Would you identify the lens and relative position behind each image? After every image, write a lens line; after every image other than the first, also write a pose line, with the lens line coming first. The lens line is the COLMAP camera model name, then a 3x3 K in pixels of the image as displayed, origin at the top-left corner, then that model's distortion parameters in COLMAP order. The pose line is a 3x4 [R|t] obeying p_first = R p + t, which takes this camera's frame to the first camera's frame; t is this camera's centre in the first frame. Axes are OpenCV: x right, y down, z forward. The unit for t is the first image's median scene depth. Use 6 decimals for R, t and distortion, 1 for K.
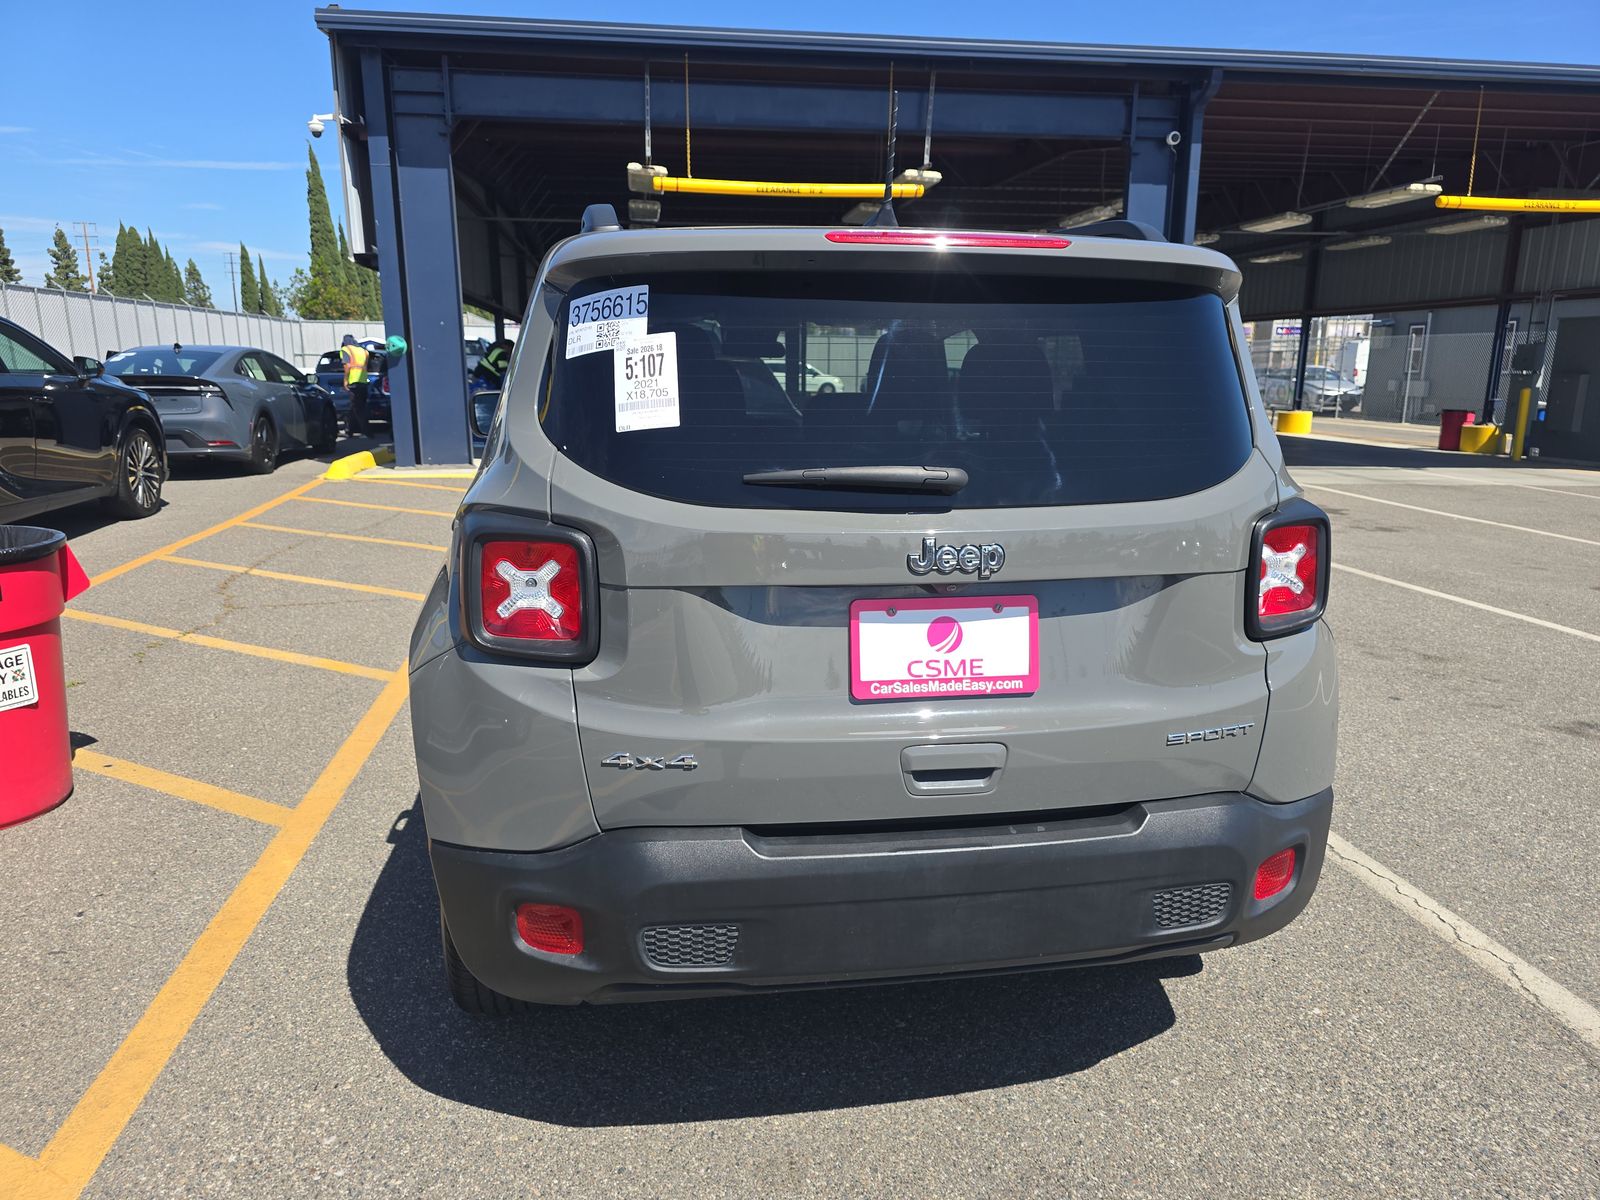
lens RADIAL K [[1083.8, 0, 808.9], [0, 1083.8, 600.4], [0, 0, 1]] dist [0.026313, -0.023784]
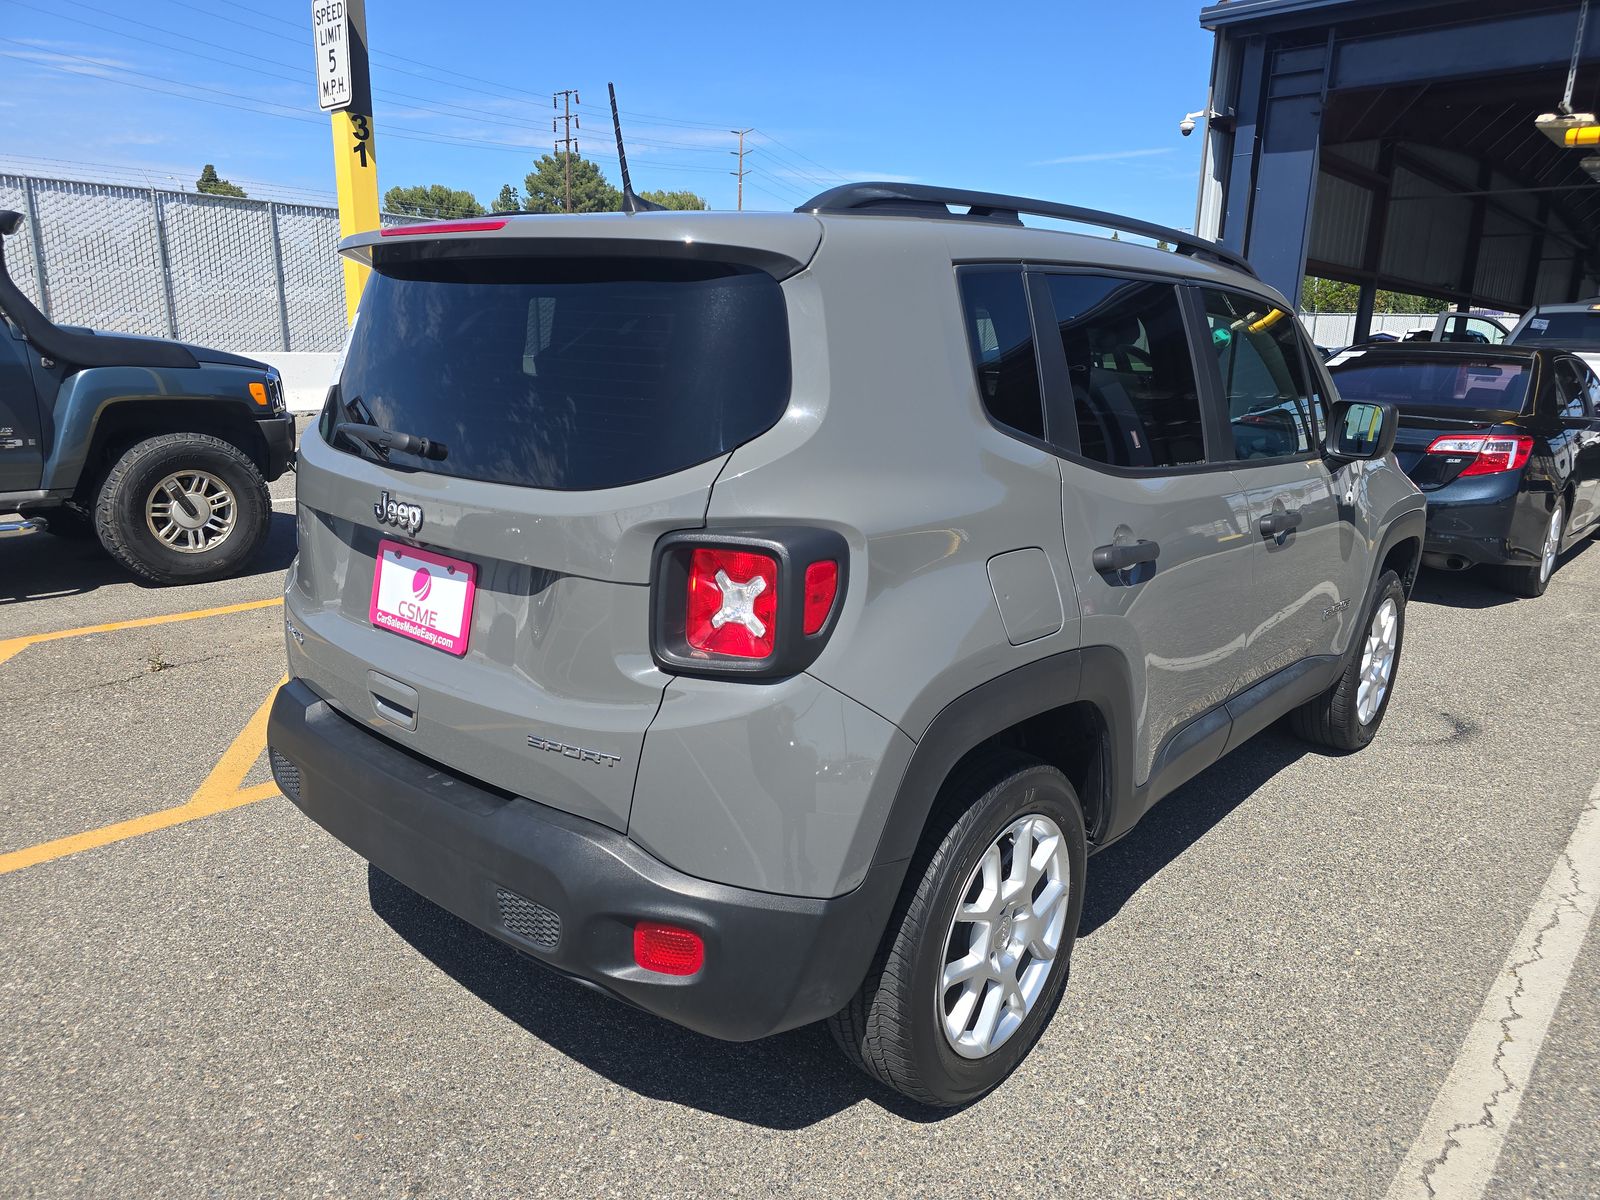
lens RADIAL K [[1085.0, 0, 811.5], [0, 1085.0, 603.4], [0, 0, 1]] dist [0.028299, -0.022905]
pose [[0.632135, 0.193120, -0.750406, 1.176758], [-0.187253, 0.977813, 0.093903, -0.124137], [0.751892, 0.081157, 0.654272, 0.551536]]
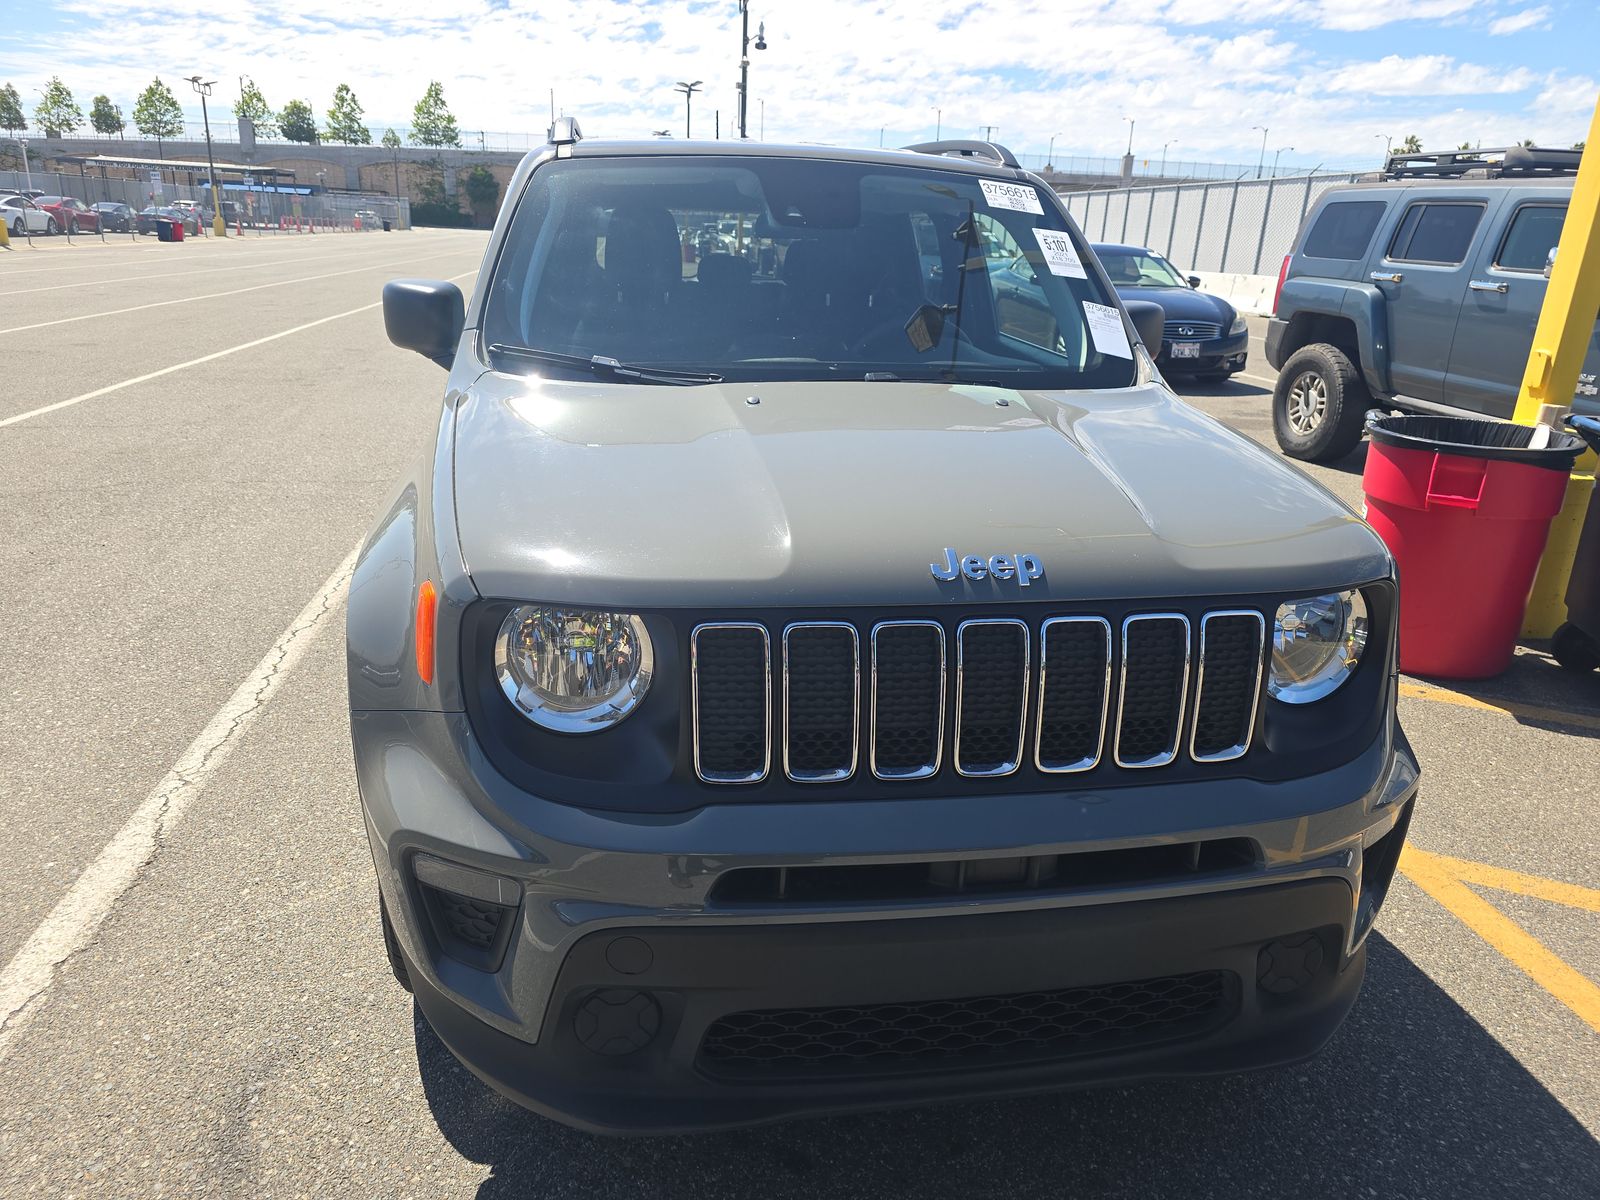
lens RADIAL K [[1085.0, 0, 811.5], [0, 1085.0, 603.4], [0, 0, 1]] dist [0.028299, -0.022905]
pose [[-0.998991, -0.040210, -0.020020, -0.124589], [-0.044760, 0.853750, 0.518757, -0.844856], [-0.003768, 0.519129, -0.854688, 3.731151]]
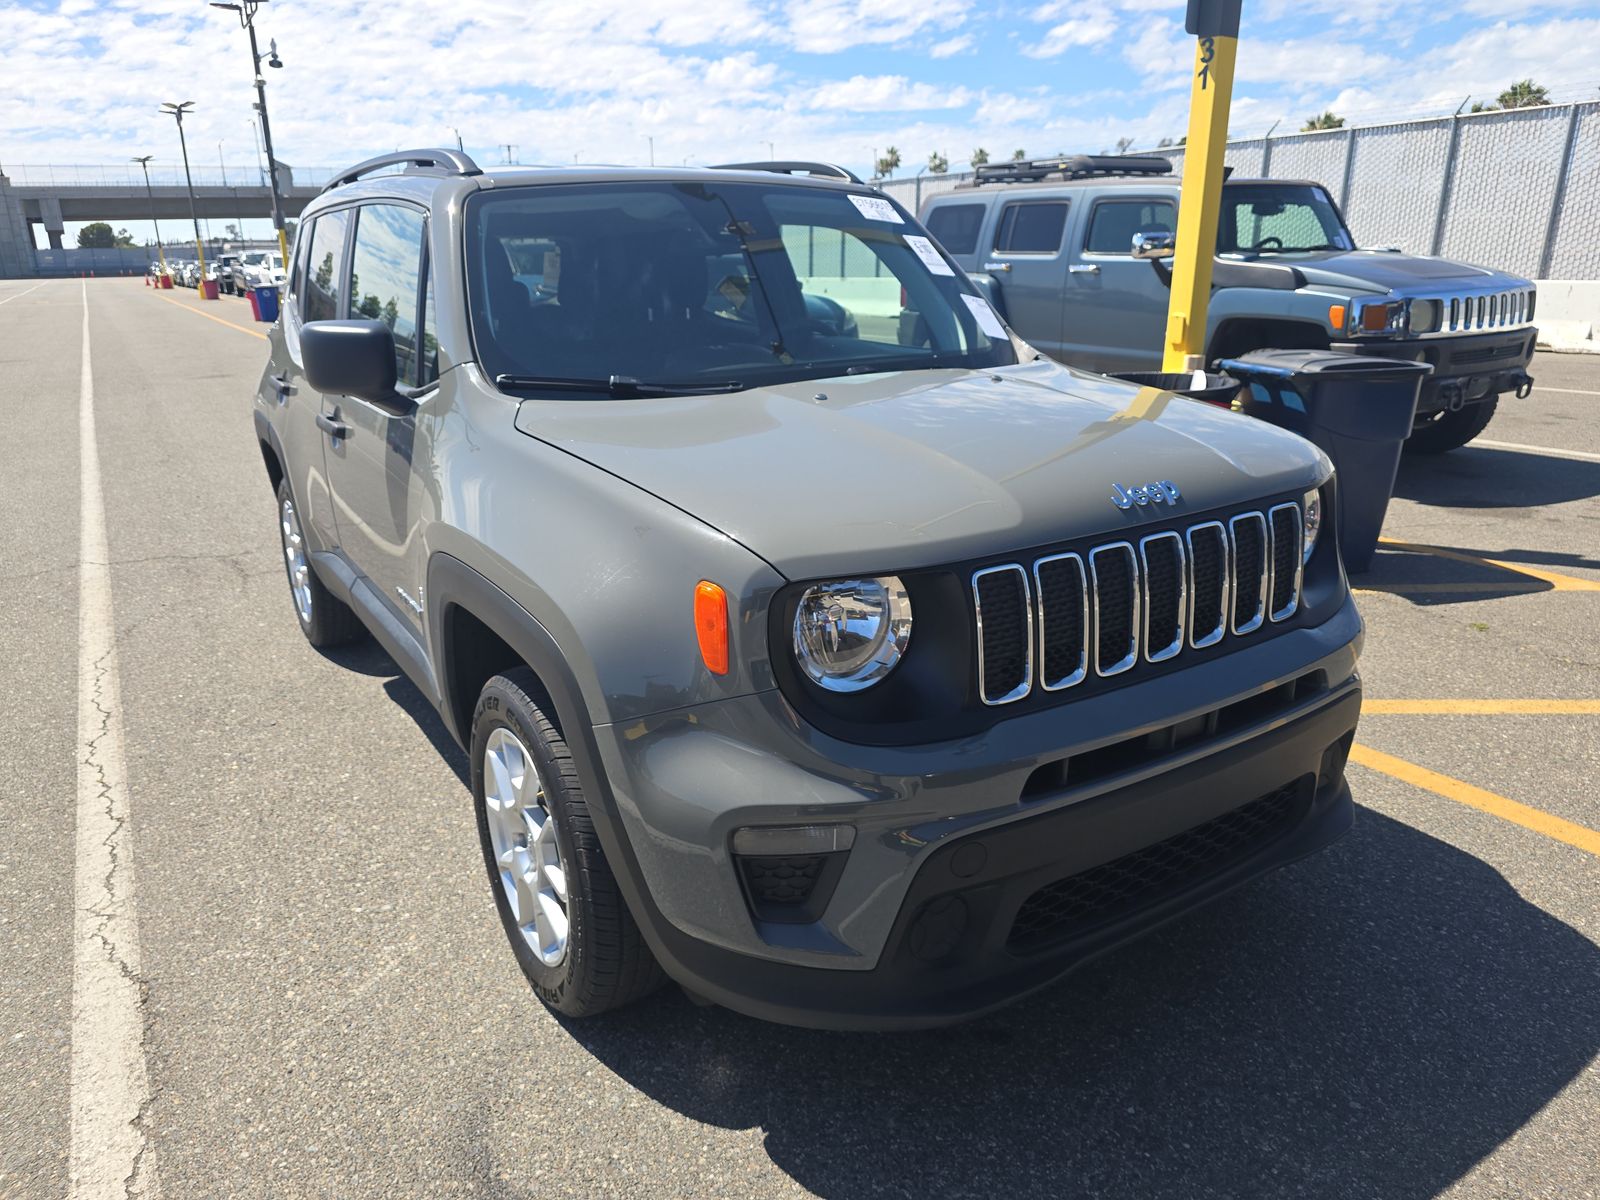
lens RADIAL K [[1083.8, 0, 808.9], [0, 1083.8, 600.4], [0, 0, 1]] dist [0.026313, -0.023784]
pose [[-0.918583, 0.129551, -0.373392, 0.394663], [-0.073703, 0.872028, 0.483875, -0.841144], [0.388295, 0.471999, -0.791482, 3.761844]]
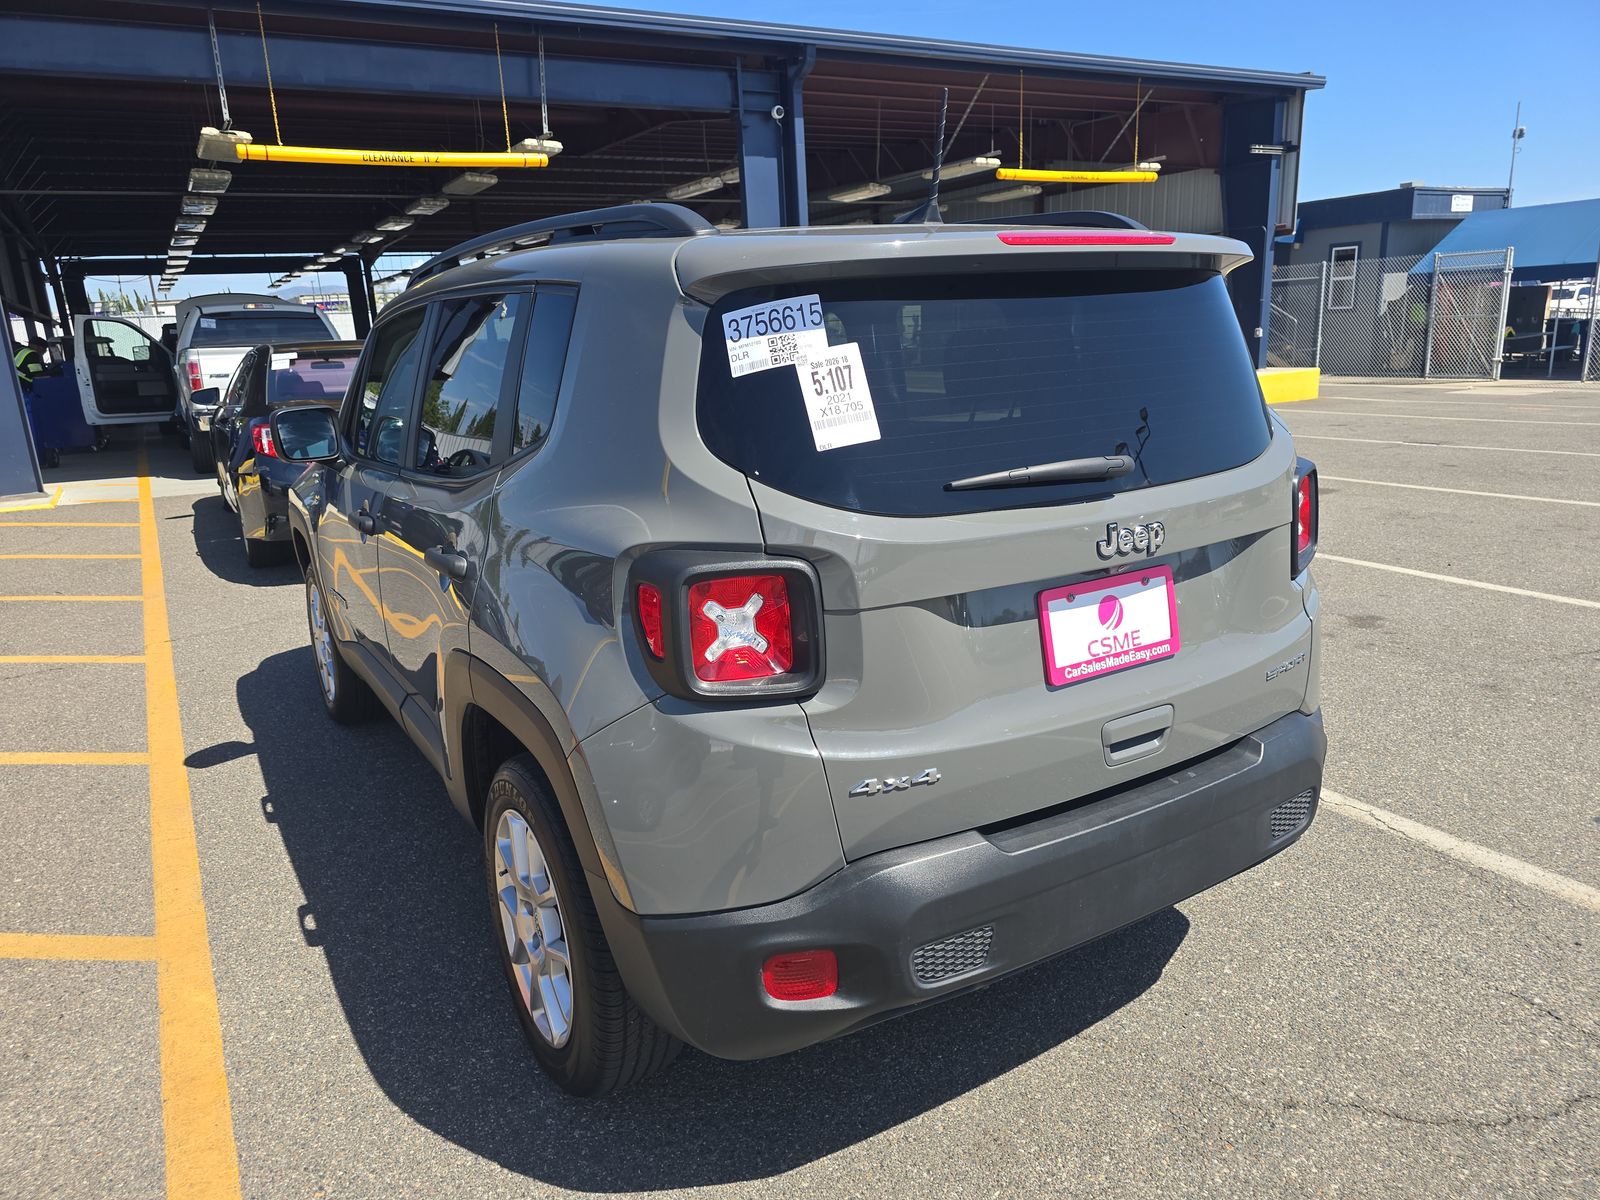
lens RADIAL K [[1083.8, 0, 808.9], [0, 1083.8, 600.4], [0, 0, 1]] dist [0.026313, -0.023784]
pose [[0.926029, -0.138069, 0.351294, -0.503696], [0.128596, 0.990422, 0.050279, -0.069377], [-0.354871, -0.001385, 0.934914, 0.104140]]
